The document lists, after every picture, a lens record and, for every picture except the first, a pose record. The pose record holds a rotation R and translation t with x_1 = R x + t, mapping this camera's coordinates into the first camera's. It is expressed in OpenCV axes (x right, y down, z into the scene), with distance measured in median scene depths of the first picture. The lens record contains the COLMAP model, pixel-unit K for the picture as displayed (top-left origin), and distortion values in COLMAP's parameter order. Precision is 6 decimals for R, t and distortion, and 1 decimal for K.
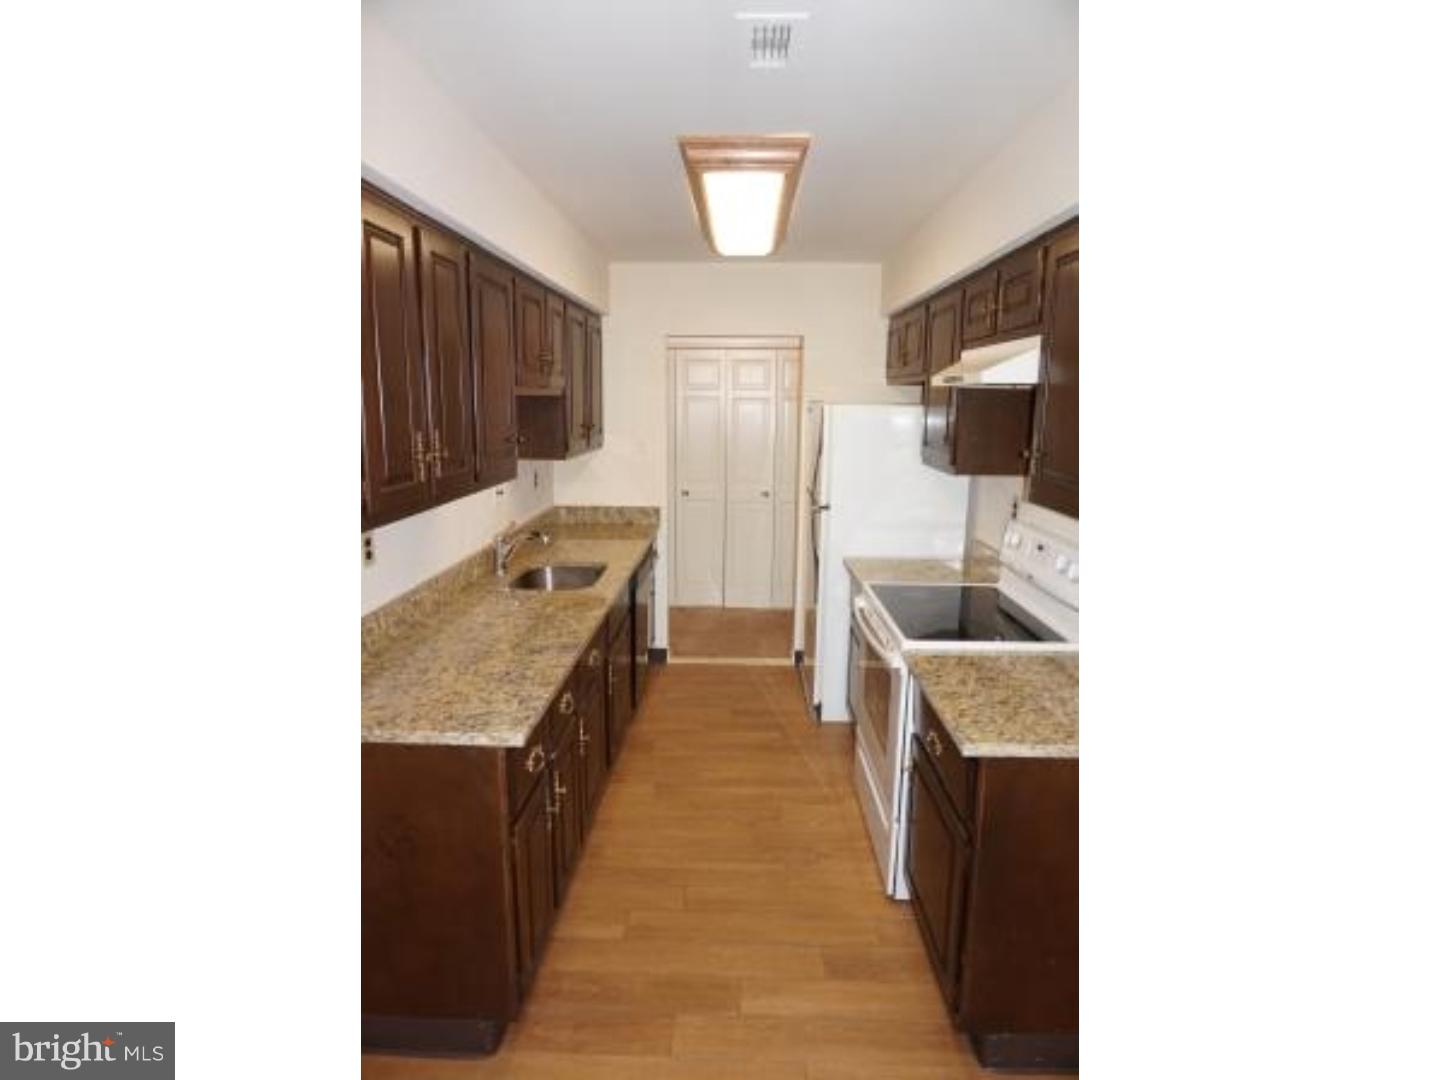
lens RADIAL K [[719.9, 0, 720.0], [0, 719.9, 540.0], [0, 0, 1]] dist [-0.030346, 0.000499]
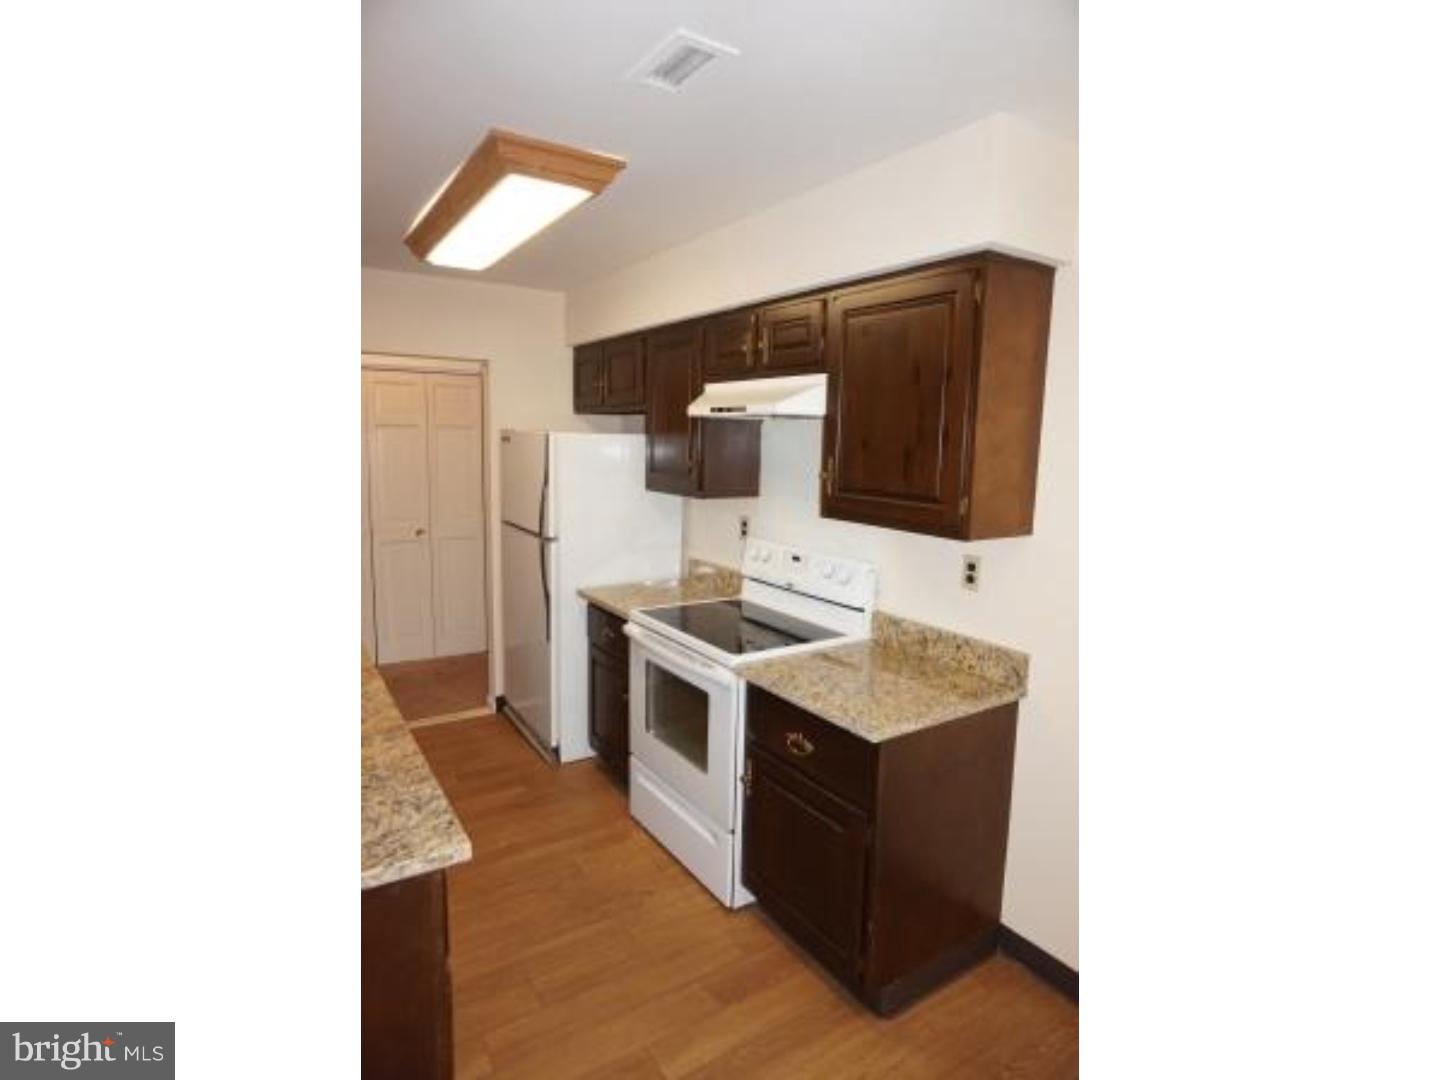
lens RADIAL K [[719.9, 0, 720.0], [0, 719.9, 540.0], [0, 0, 1]] dist [-0.030346, 0.000499]
pose [[0.828356, -0.071044, 0.555679, -0.242234], [0.094556, 0.995425, -0.013690, -0.011939], [-0.552164, 0.063883, 0.831284, 0.095231]]
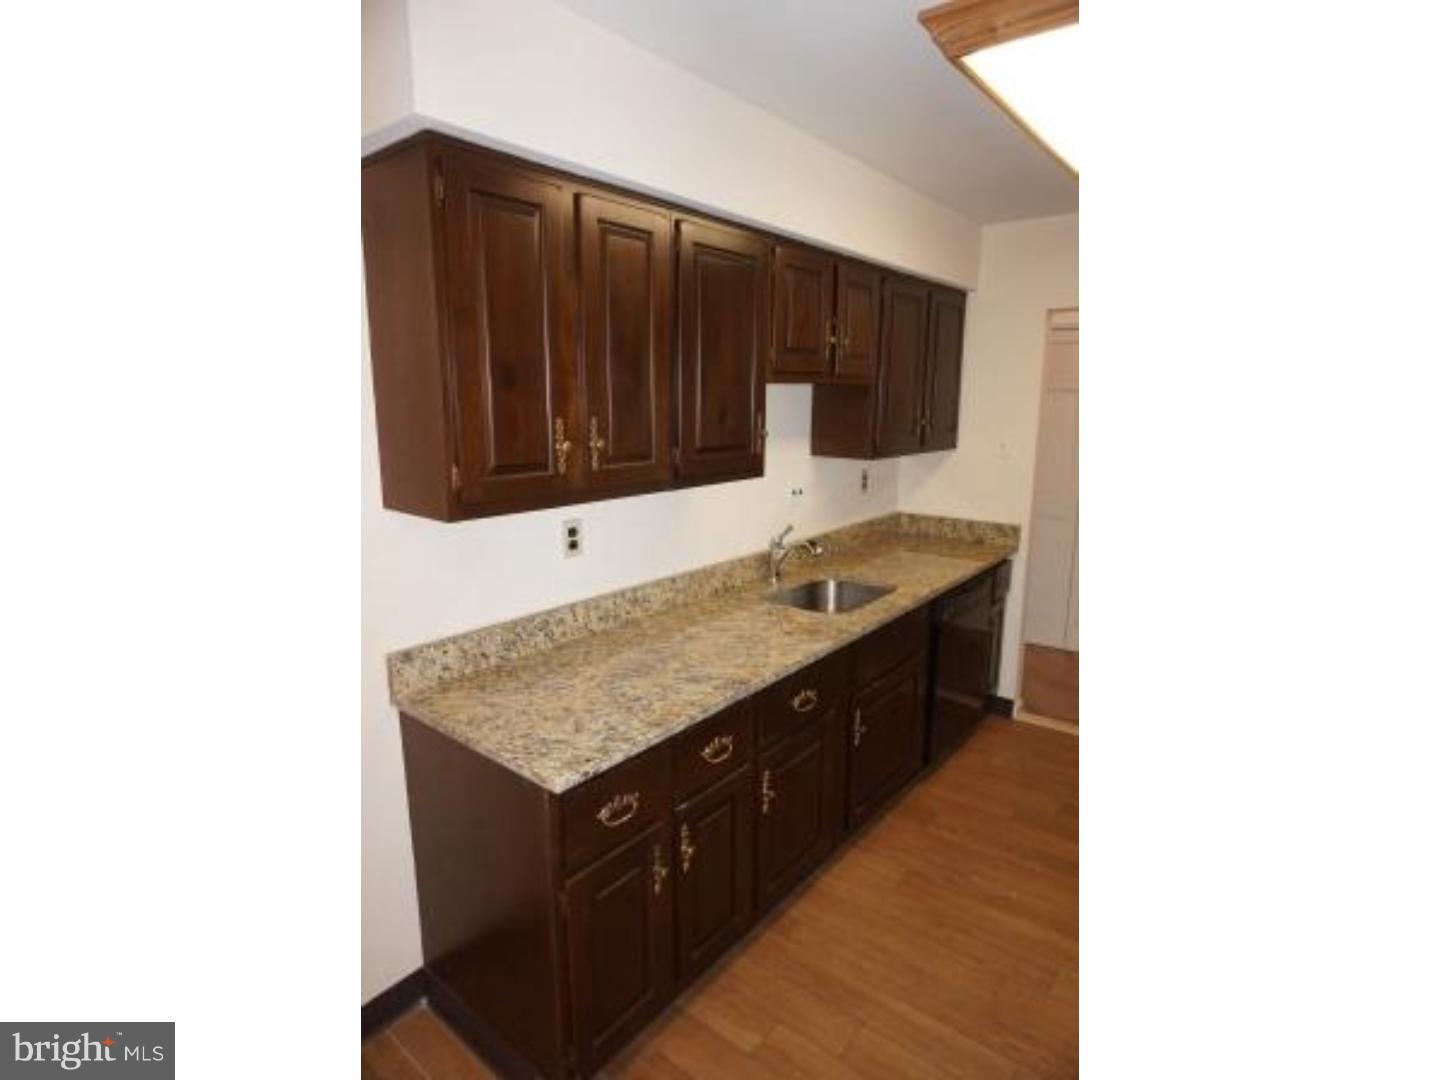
lens RADIAL K [[719.9, 0, 720.0], [0, 719.9, 540.0], [0, 0, 1]] dist [-0.030346, 0.000499]
pose [[0.795704, 0.110987, -0.595430, 0.180522], [-0.110990, 0.993140, 0.036797, -0.031196], [0.595429, 0.036808, 0.802564, 0.229215]]
